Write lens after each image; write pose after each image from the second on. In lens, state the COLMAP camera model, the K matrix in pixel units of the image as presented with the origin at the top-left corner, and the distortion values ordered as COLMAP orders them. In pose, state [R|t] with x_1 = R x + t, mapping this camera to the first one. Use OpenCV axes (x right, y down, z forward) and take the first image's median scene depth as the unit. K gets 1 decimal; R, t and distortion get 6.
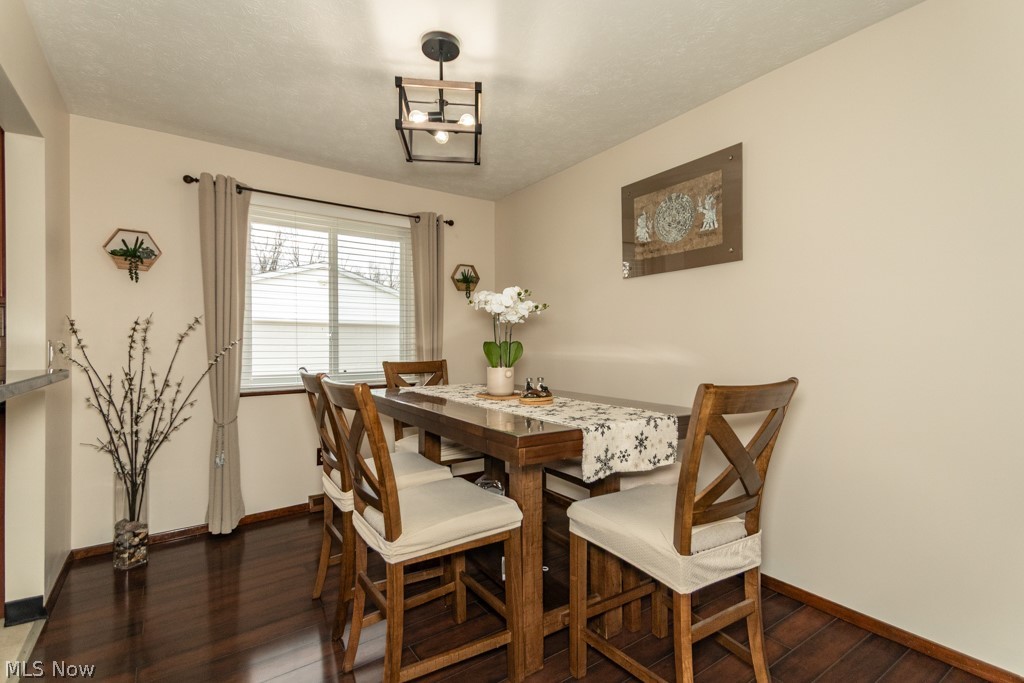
lens RADIAL K [[475.4, 0, 509.7], [0, 475.4, 339.8], [0, 0, 1]] dist [0.061372, -0.023083]
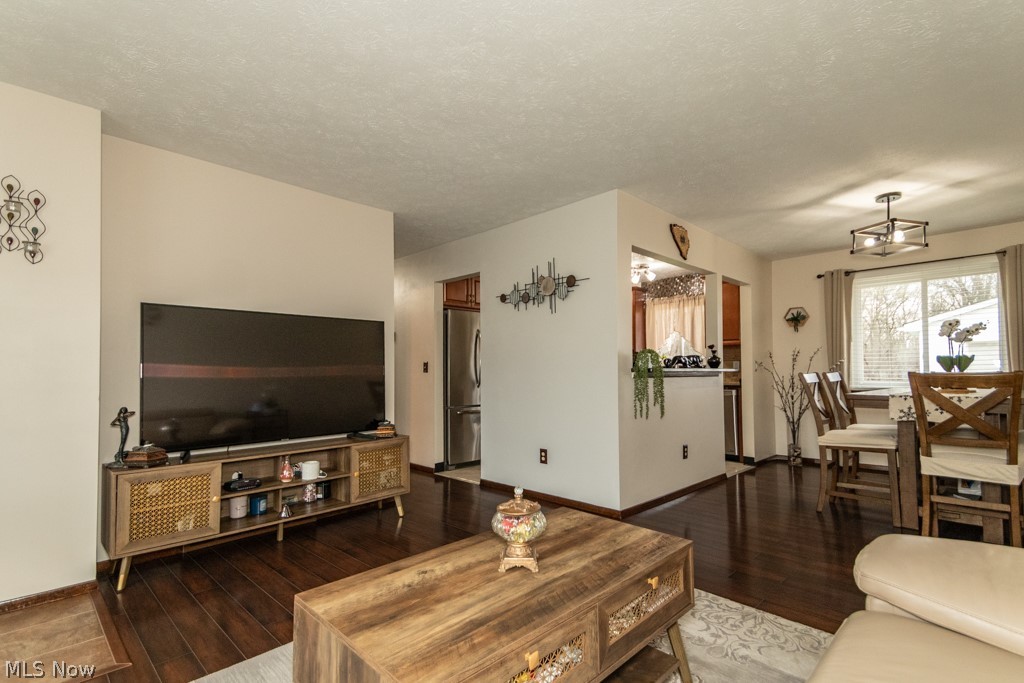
lens RADIAL K [[465.1, 0, 510.2], [0, 465.1, 365.4], [0, 0, 1]] dist [0.024701, -0.000332]
pose [[0.154000, -0.012725, -0.987989, 0.992925], [0.012534, 0.999862, -0.010924, 0.027825], [0.987991, -0.010701, 0.154138, -0.500141]]
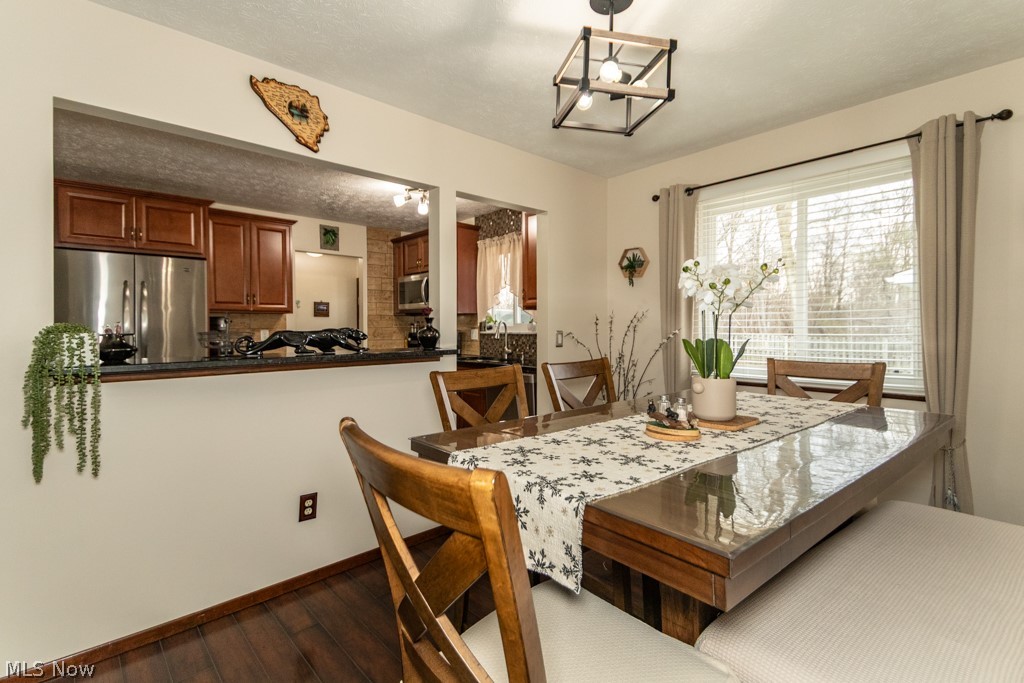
lens RADIAL K [[469.7, 0, 511.1], [0, 469.7, 321.2], [0, 0, 1]] dist [0.060426, -0.000166]
pose [[0.124529, -0.008465, -0.992180, 0.478915], [0.014511, 0.999872, -0.006710, -0.017755], [0.992110, -0.013562, 0.124636, 0.492792]]
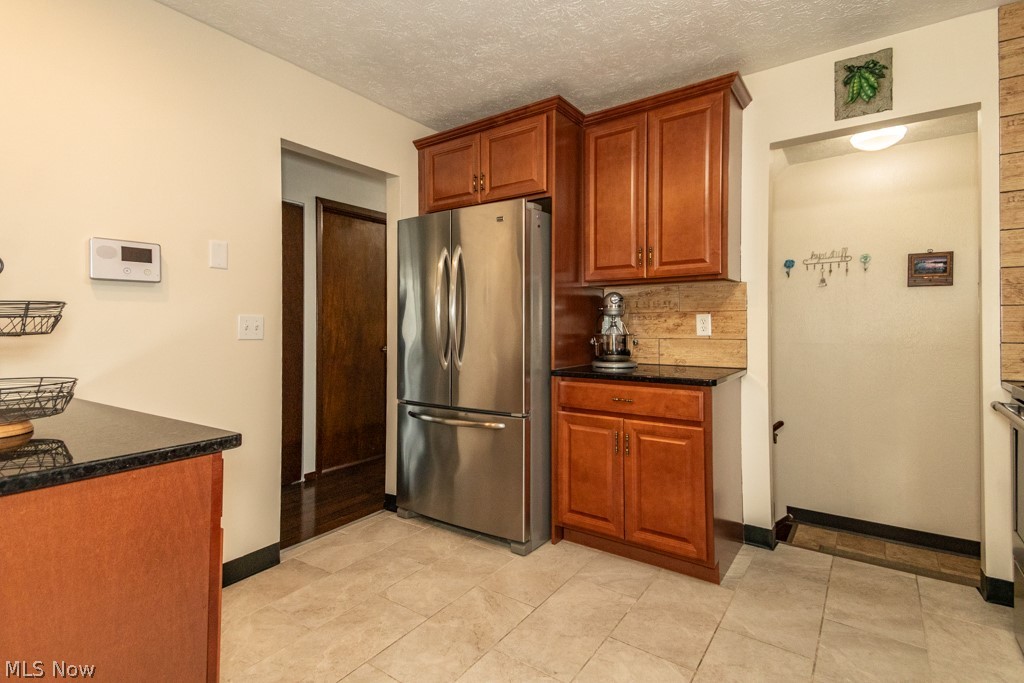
lens RADIAL K [[497.7, 0, 491.7], [0, 497.7, 327.5], [0, 0, 1]] dist [0.040708, -0.001305]
pose [[-0.946266, 0.009176, -0.323260, -0.667593], [0.009814, 0.999952, -0.000345, 0.011963], [0.323241, -0.003499, -0.946310, 0.604021]]
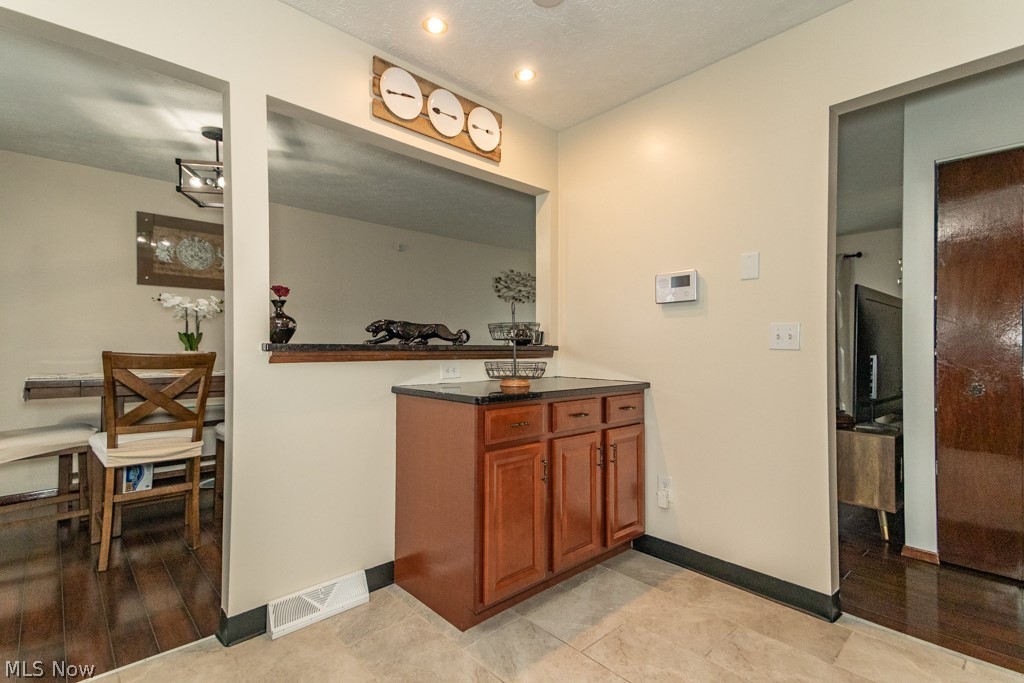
lens RADIAL K [[475.4, 0, 509.7], [0, 475.4, 339.8], [0, 0, 1]] dist [0.061372, -0.023083]
pose [[-0.138153, 0.018989, 0.990229, -1.227462], [-0.013511, 0.999687, -0.021055, 0.034147], [-0.990319, -0.016287, -0.137853, 0.218008]]
